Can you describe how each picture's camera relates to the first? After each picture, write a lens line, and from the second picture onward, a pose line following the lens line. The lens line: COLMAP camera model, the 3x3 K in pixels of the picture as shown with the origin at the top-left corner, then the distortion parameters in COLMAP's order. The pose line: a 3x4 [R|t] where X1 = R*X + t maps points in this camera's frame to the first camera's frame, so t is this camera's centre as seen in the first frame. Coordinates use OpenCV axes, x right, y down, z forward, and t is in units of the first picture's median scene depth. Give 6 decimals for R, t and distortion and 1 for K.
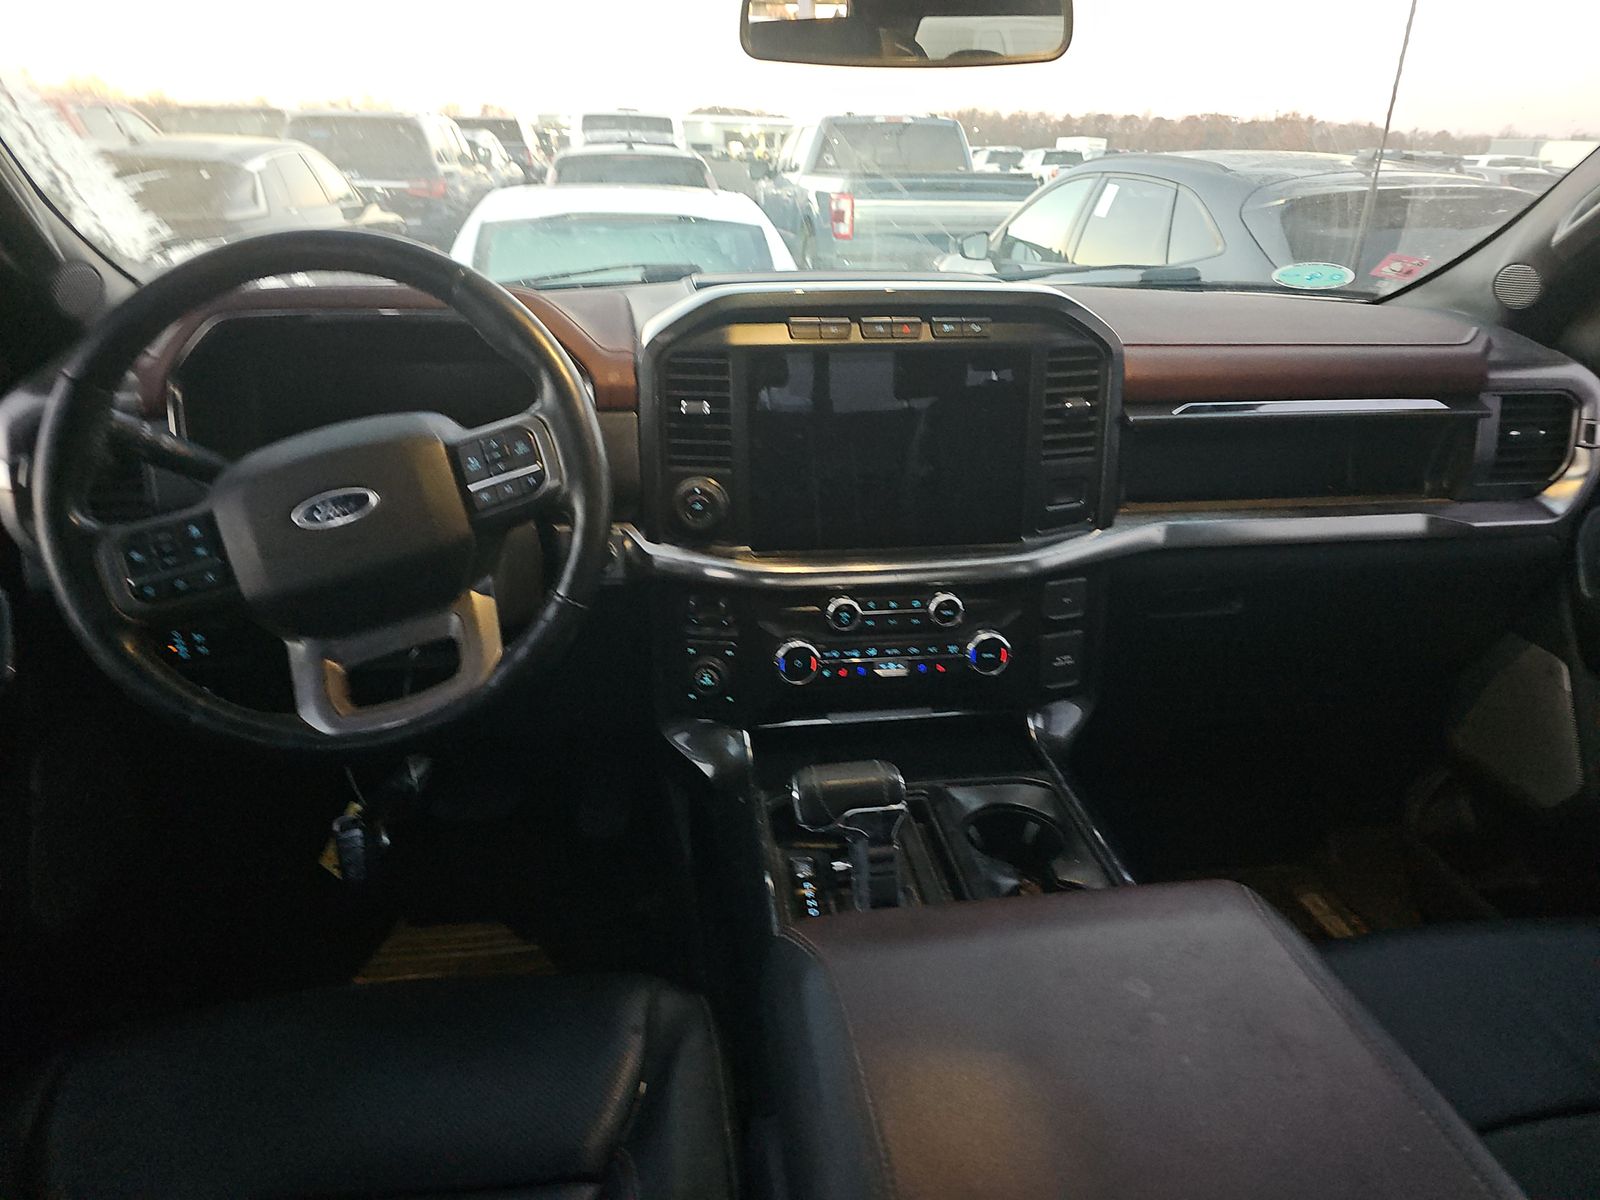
lens RADIAL K [[1053.8, 0, 800.0], [0, 1053.8, 600.0], [0, 0, 1]] dist [0.017159, -0.000112]
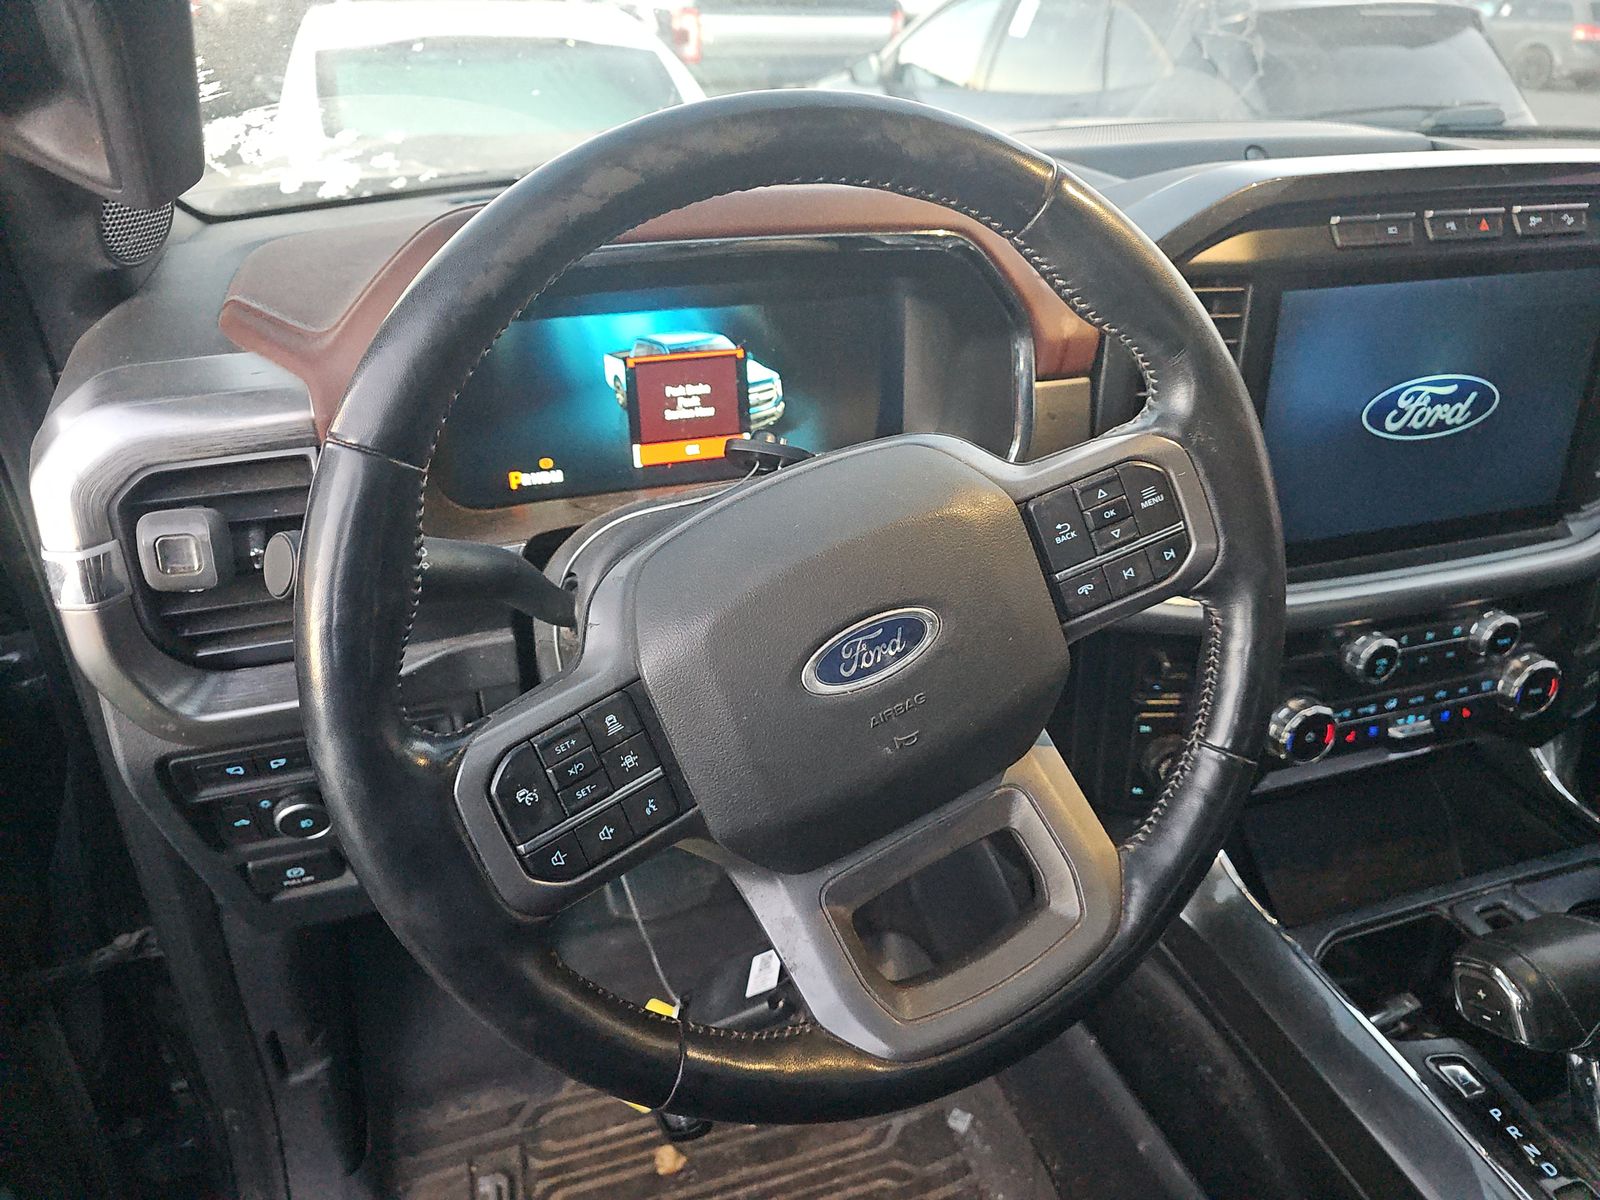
lens RADIAL K [[1105.6, 0, 800.0], [0, 1105.6, 600.0], [0, 0, 1]] dist [-0.000933, -0.000740]
pose [[0.985523, -0.087727, 0.145082, -0.420916], [0.069121, 0.989277, 0.128657, -0.140879], [-0.154813, -0.116766, 0.981019, 0.360115]]
